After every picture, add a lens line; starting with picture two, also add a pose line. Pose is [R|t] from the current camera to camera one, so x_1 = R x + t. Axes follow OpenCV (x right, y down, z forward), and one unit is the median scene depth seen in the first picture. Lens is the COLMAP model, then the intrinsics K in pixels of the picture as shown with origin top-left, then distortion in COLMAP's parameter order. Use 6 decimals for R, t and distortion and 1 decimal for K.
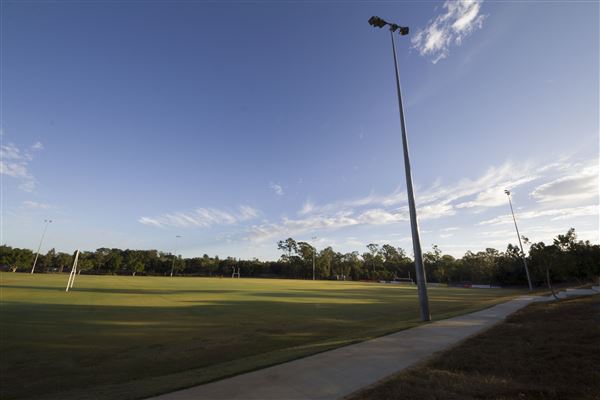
lens RADIAL K [[228.5, 0, 295.1], [0, 228.5, 205.4], [0, 0, 1]] dist [0.013540, -0.009908]
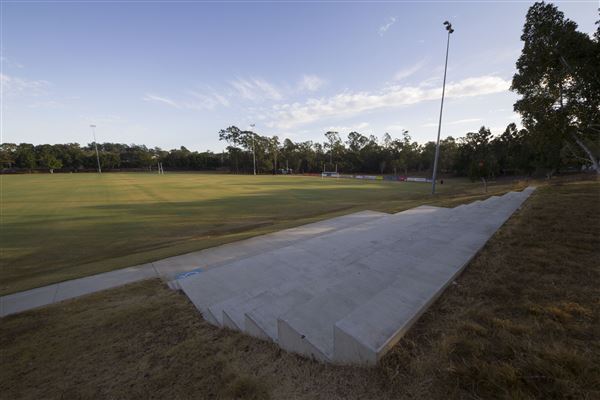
lens RADIAL K [[228.5, 0, 302.2], [0, 228.5, 203.6], [0, 0, 1]] dist [0.013540, -0.009908]
pose [[0.999467, -0.013452, -0.029752, 0.286698], [0.025312, 0.894805, 0.445739, 0.032567], [0.020626, -0.446255, 0.894668, 0.143011]]
